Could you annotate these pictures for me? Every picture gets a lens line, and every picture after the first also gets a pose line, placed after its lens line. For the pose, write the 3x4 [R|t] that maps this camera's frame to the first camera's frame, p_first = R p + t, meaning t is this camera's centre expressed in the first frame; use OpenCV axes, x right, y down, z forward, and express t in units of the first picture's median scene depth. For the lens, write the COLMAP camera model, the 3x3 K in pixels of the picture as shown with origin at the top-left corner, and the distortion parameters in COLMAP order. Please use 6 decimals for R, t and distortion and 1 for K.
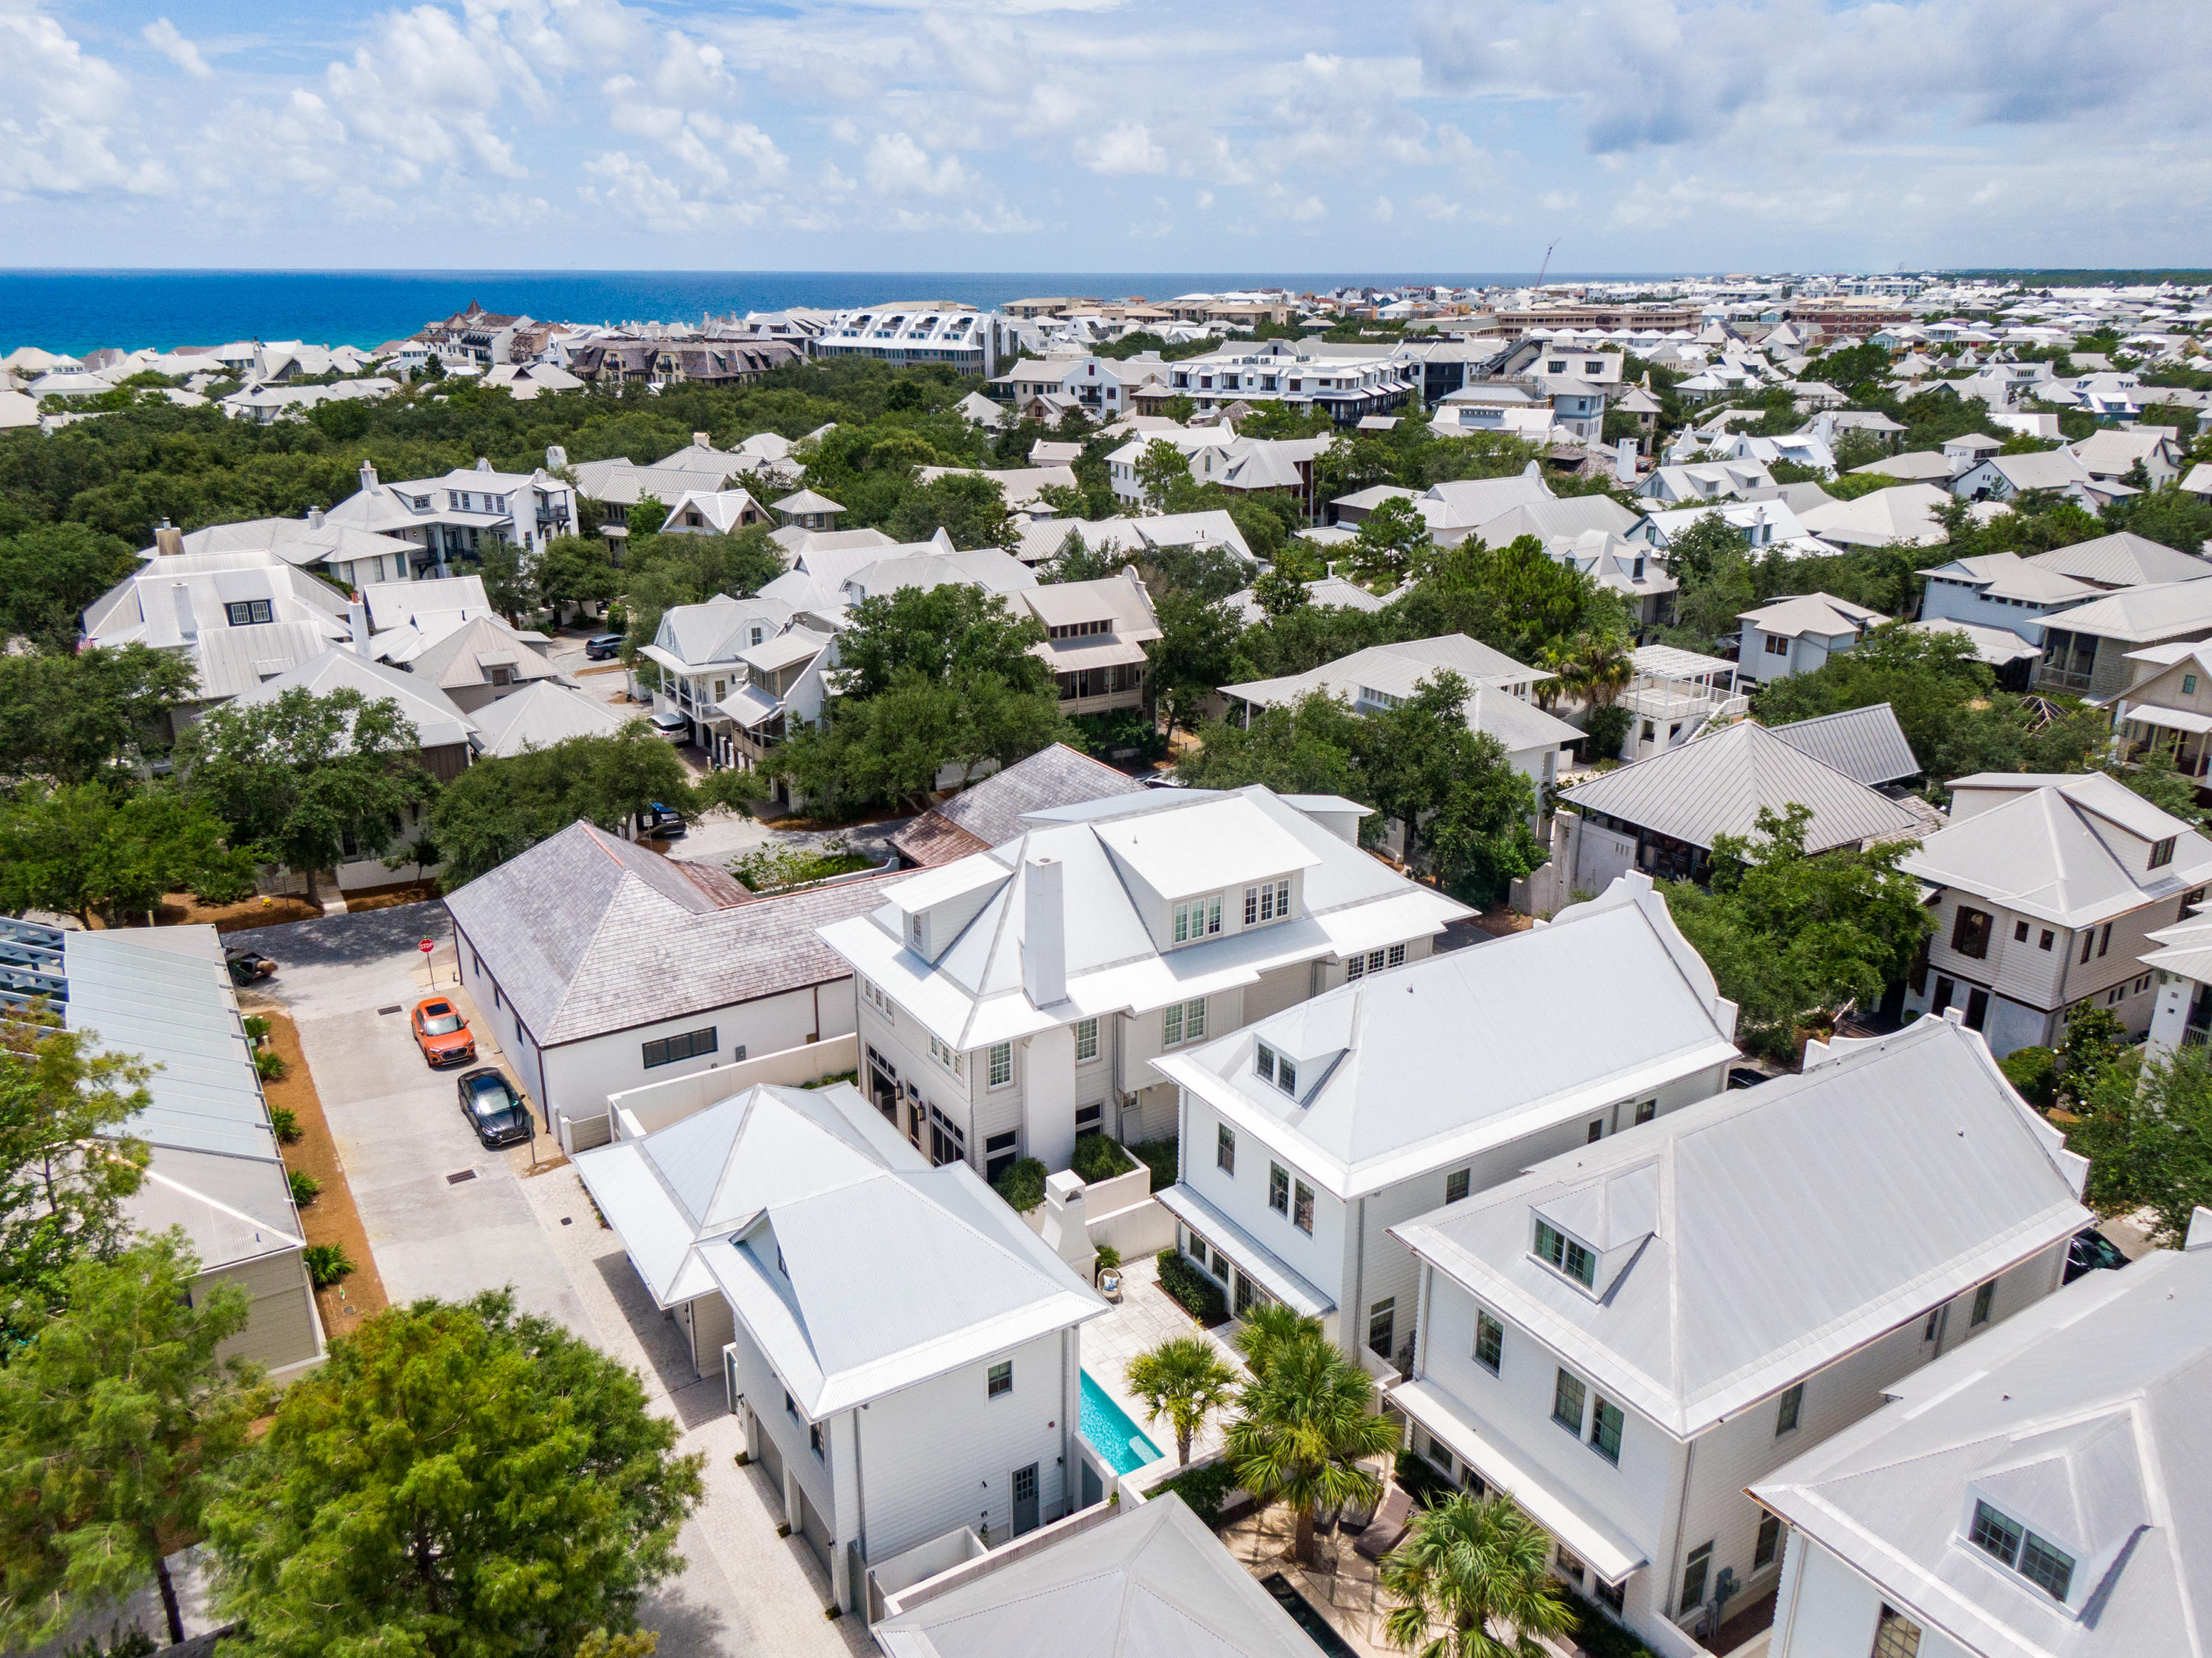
lens RADIAL K [[1614.9, 0, 1103.2], [0, 1614.9, 821.0], [0, 0, 1]] dist [0.038918, -0.055259]
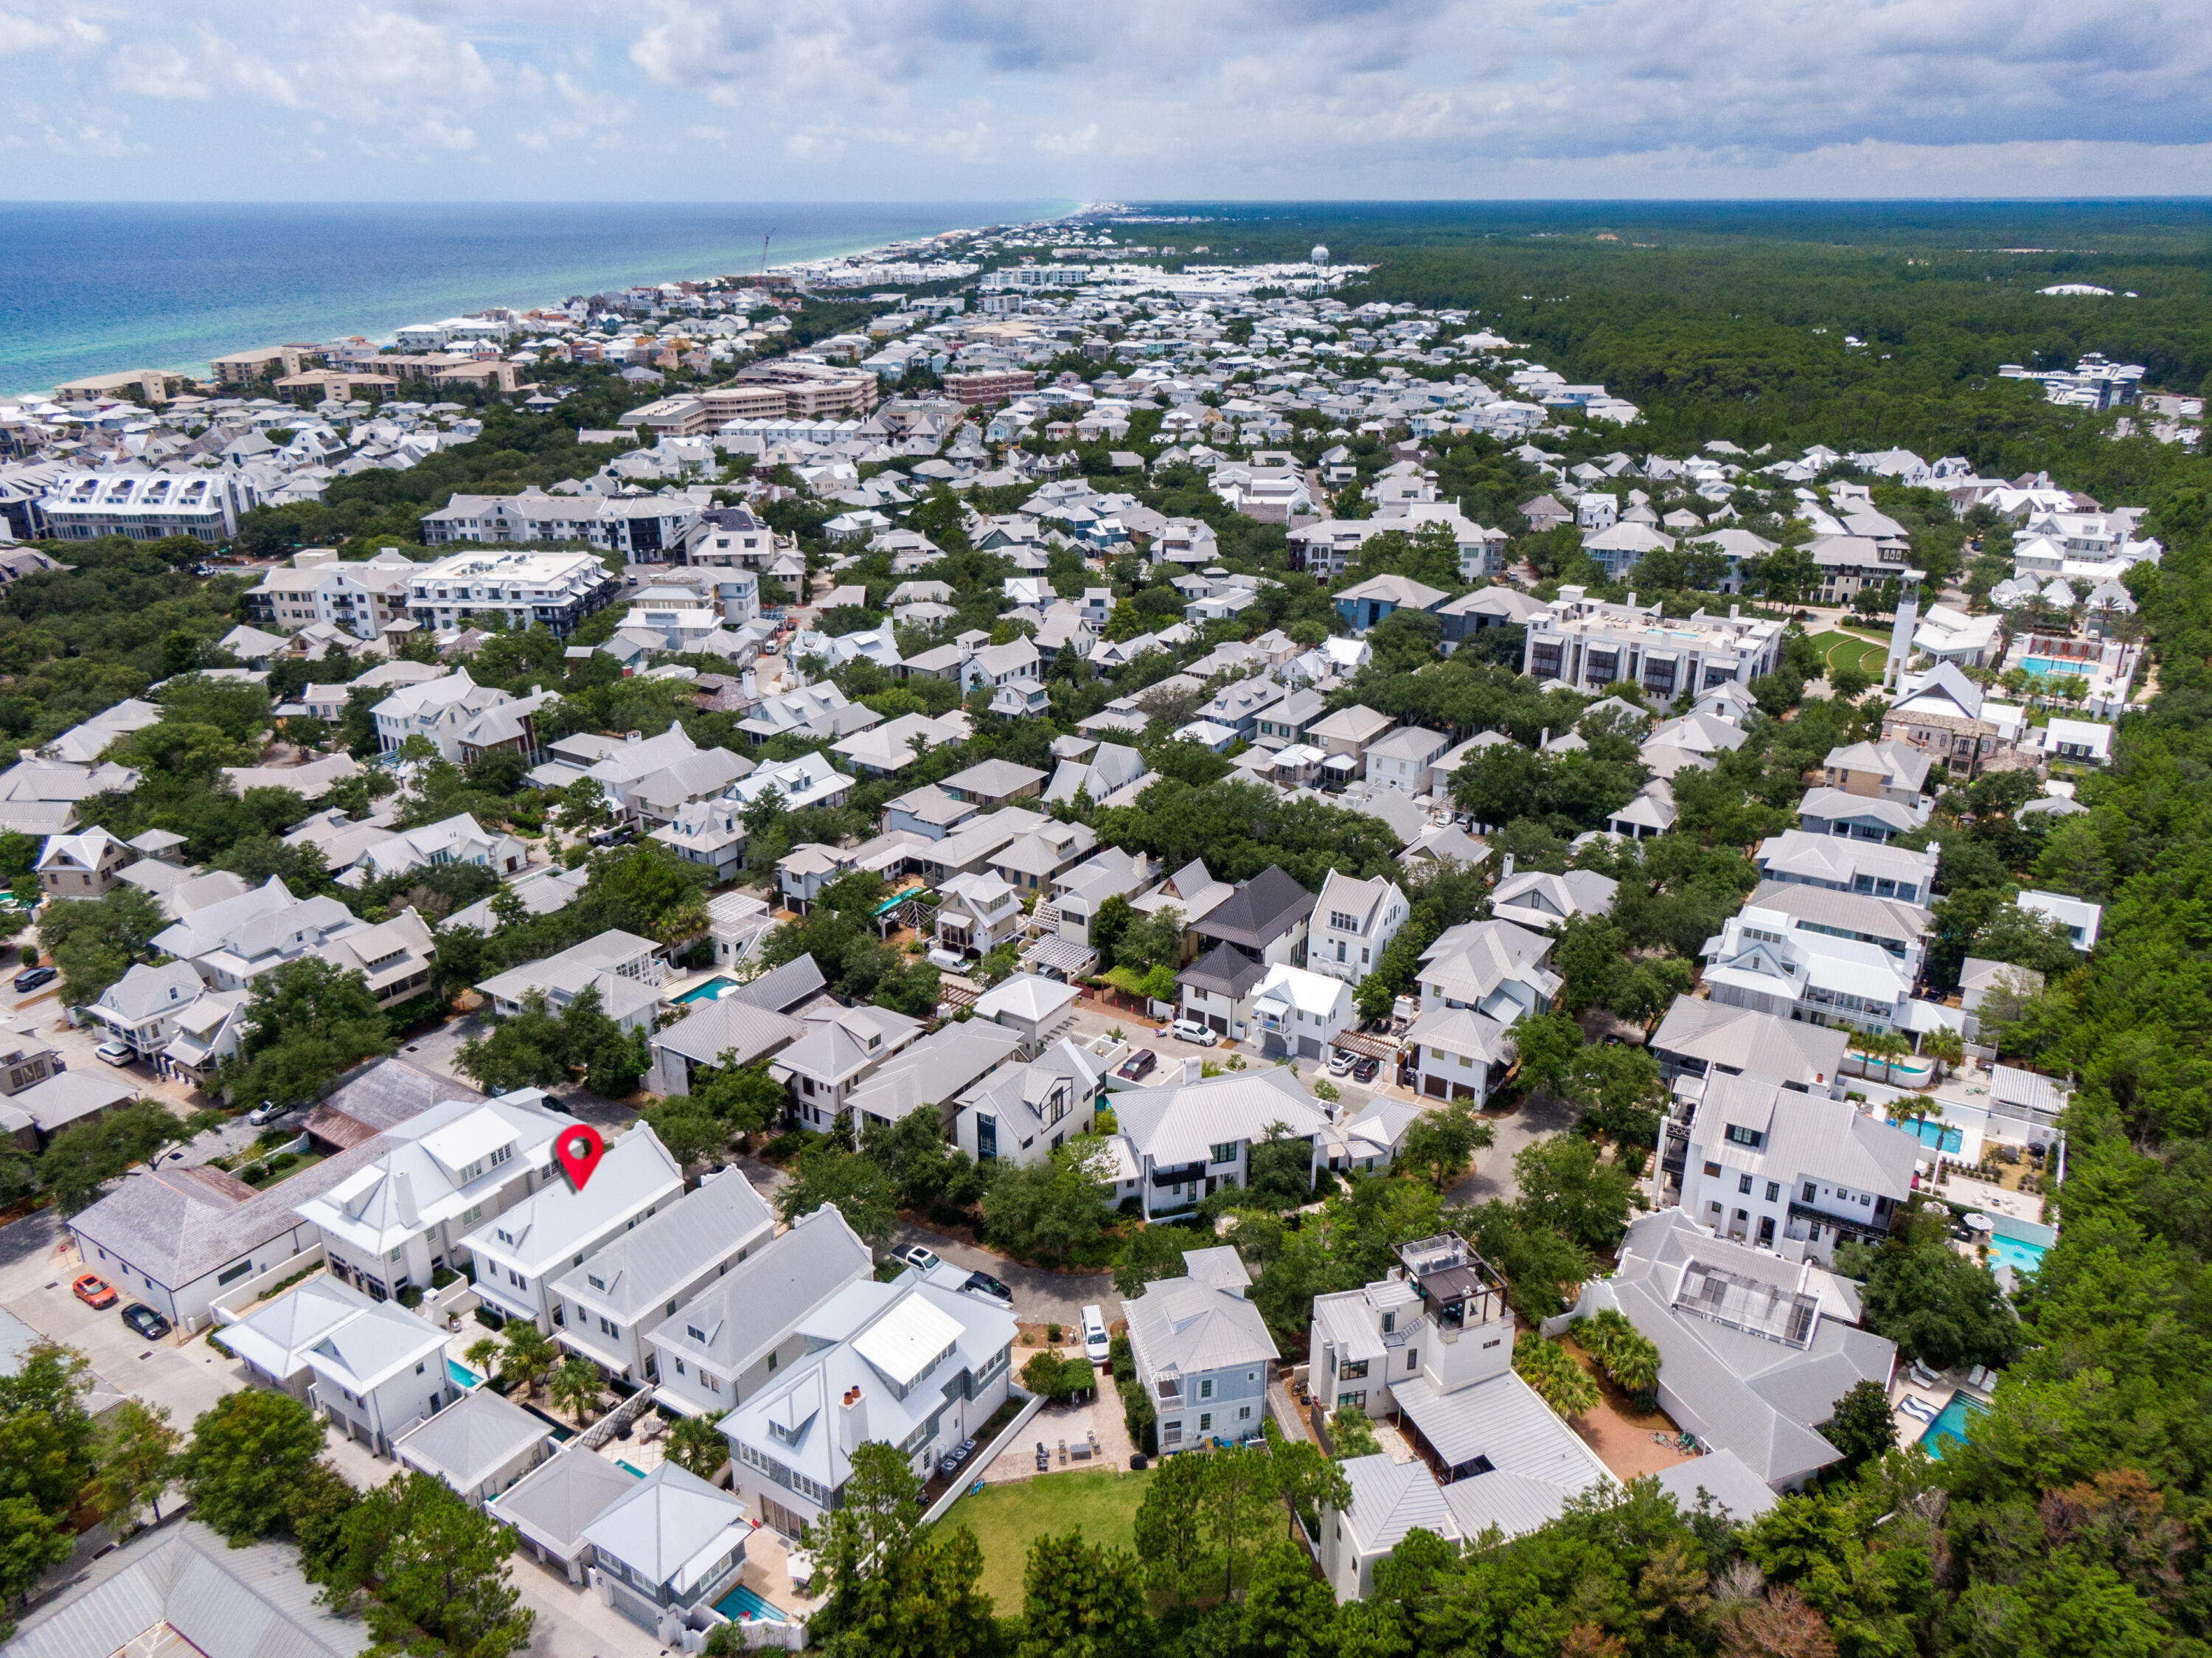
lens RADIAL K [[1614.9, 0, 1119.1], [0, 1614.9, 831.1], [0, 0, 1]] dist [0.038918, -0.055259]
pose [[0.905808, -0.155229, 0.394228, 0.052640], [0.132837, 0.987601, 0.083655, -0.479495], [-0.402325, -0.023407, 0.915198, -1.501215]]
